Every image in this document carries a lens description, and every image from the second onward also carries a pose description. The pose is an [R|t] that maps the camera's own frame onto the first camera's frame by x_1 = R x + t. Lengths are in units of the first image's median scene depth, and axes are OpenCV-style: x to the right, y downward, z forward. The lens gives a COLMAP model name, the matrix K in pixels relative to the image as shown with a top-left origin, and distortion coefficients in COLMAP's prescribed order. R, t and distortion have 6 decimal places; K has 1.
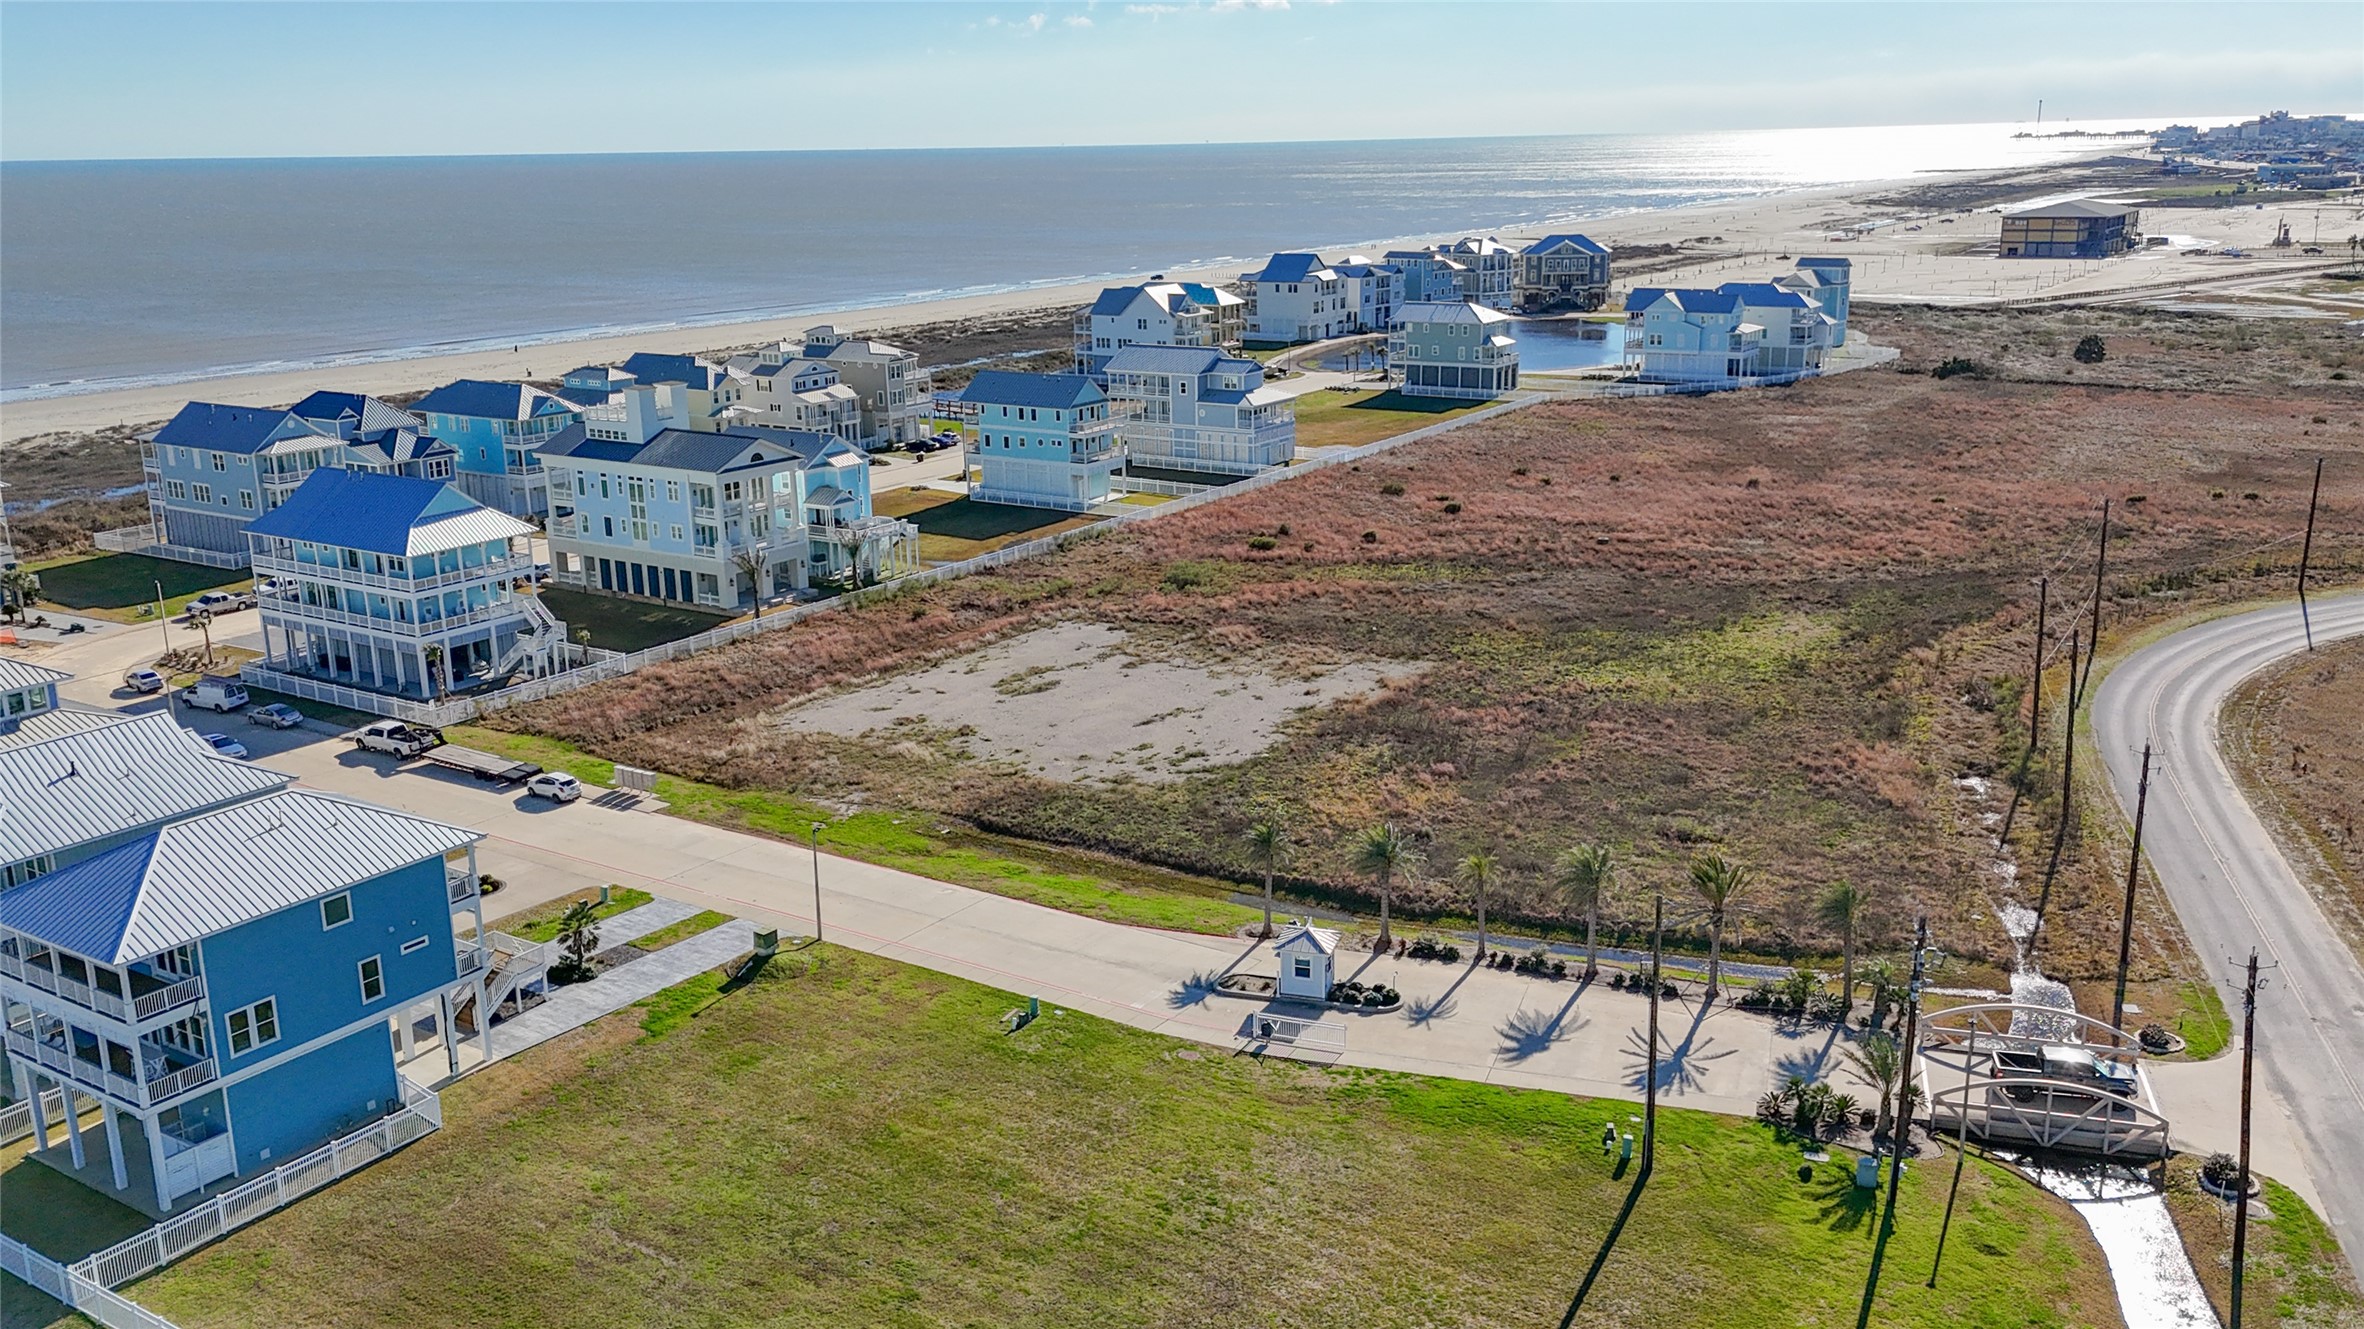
lens RADIAL K [[1934.3, 0, 1125.8], [0, 1934.3, 664.1], [0, 0, 1]] dist [0.261672, -0.967614]
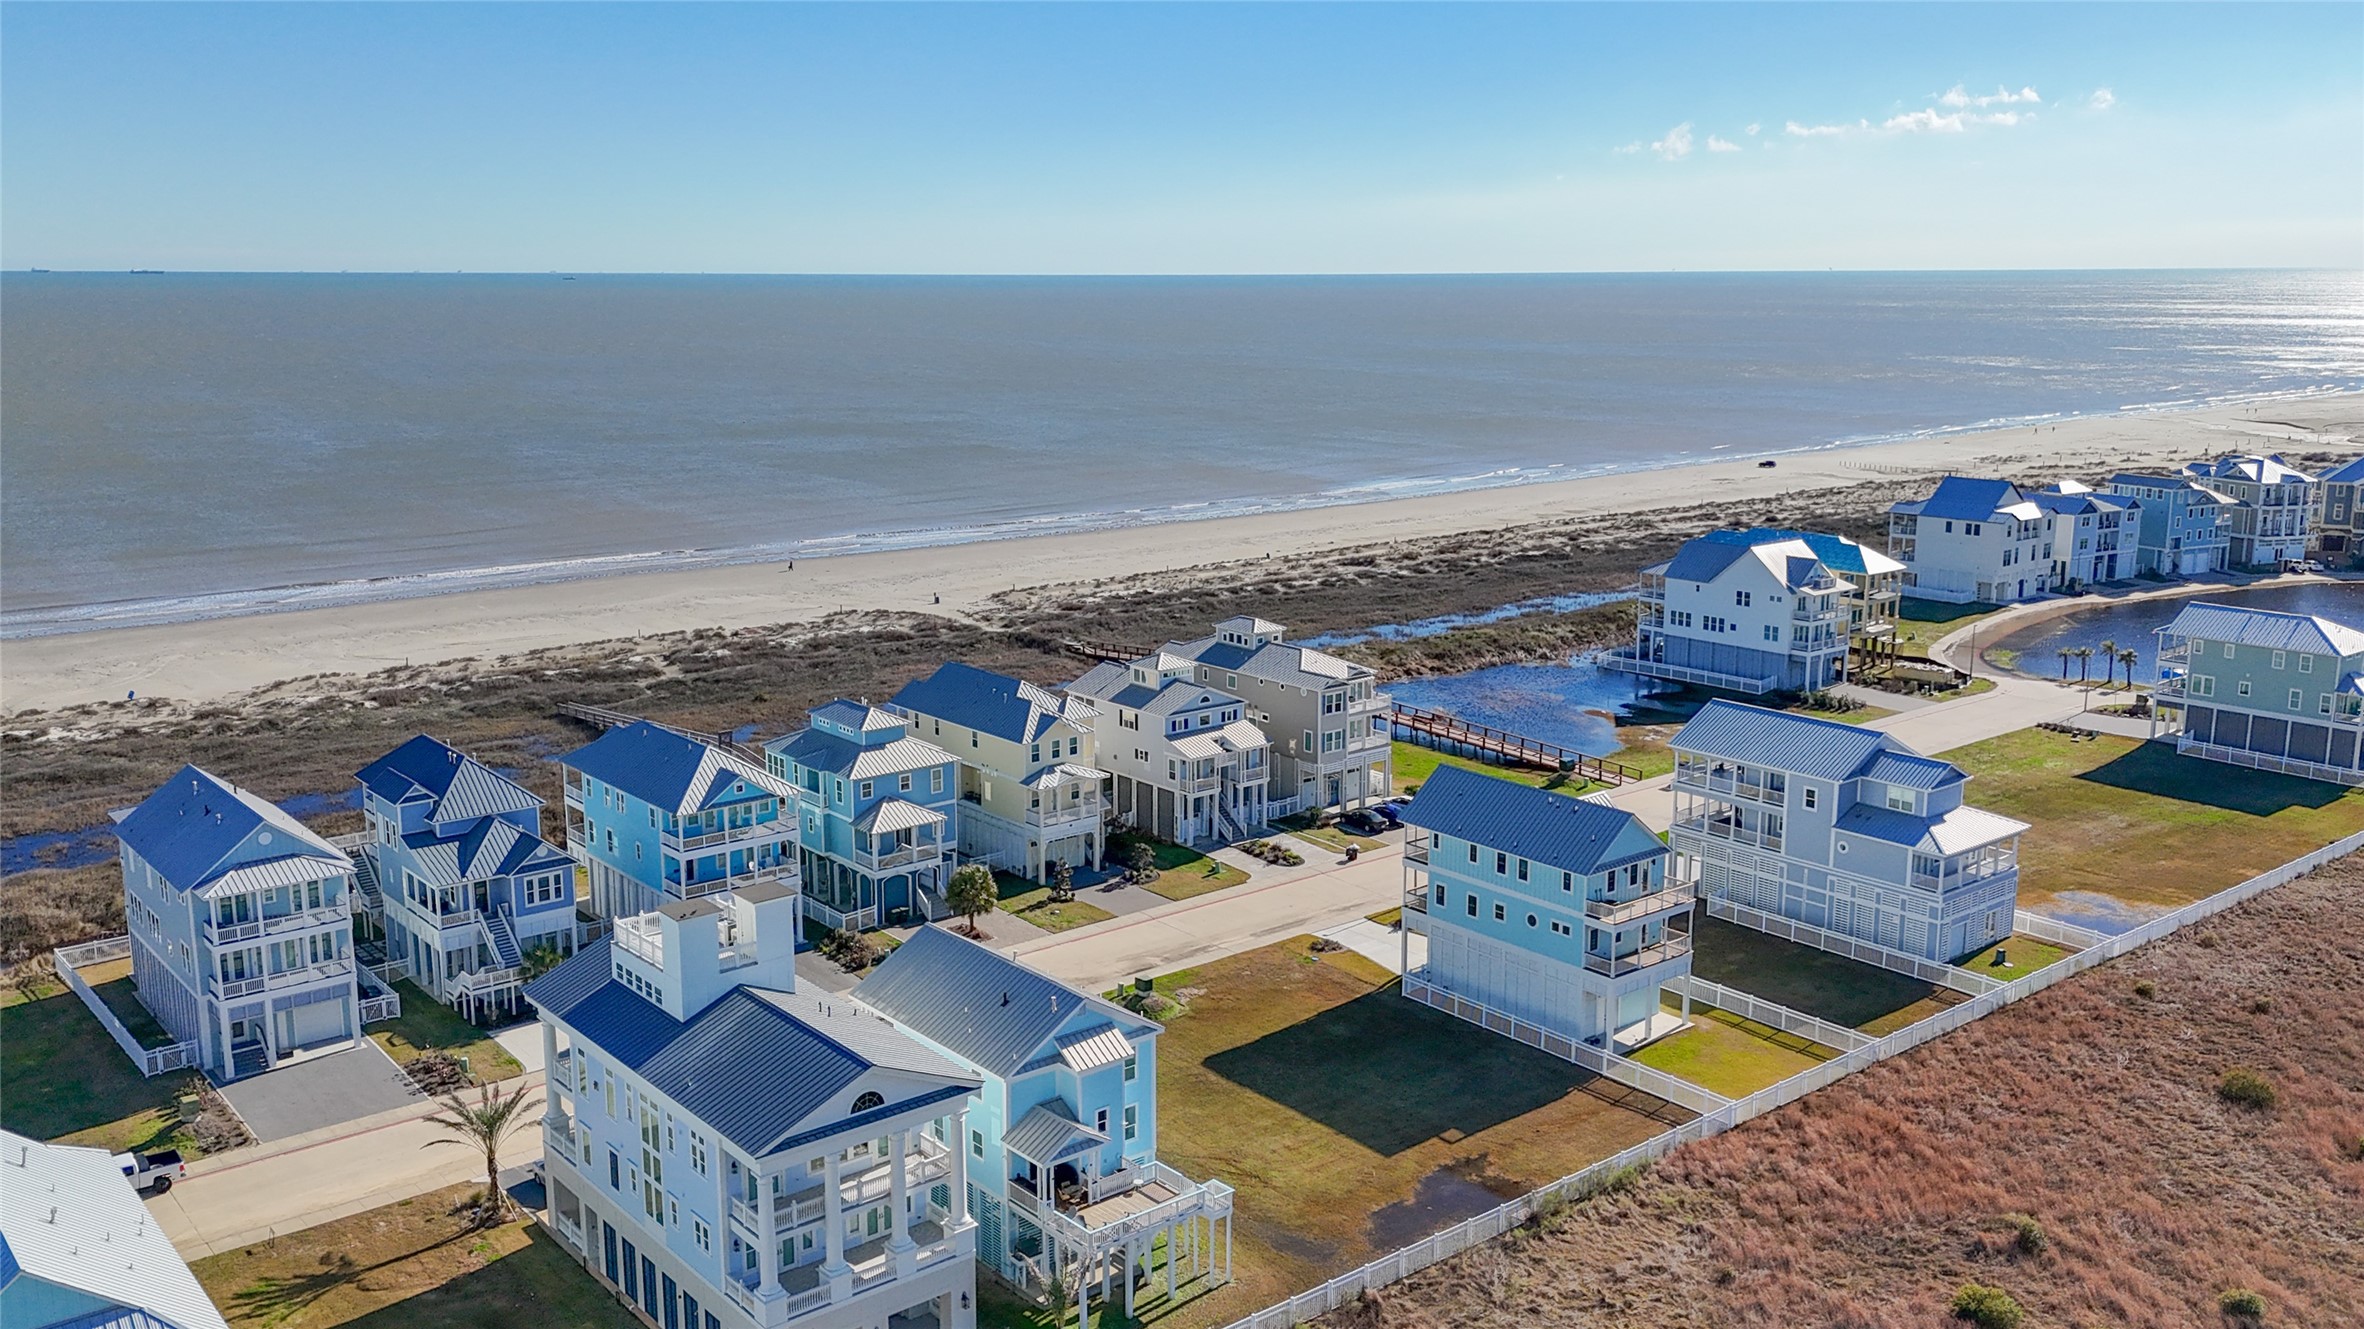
lens RADIAL K [[1781.5, 0, 1171.9], [0, 1781.5, 669.1], [0, 0, 1]] dist [0.053595, -0.041721]
pose [[0.955367, 0.081375, -0.283993, -0.002915], [-0.090373, 0.995732, -0.018701, -0.145302], [0.281260, 0.043532, 0.958644, 0.419604]]
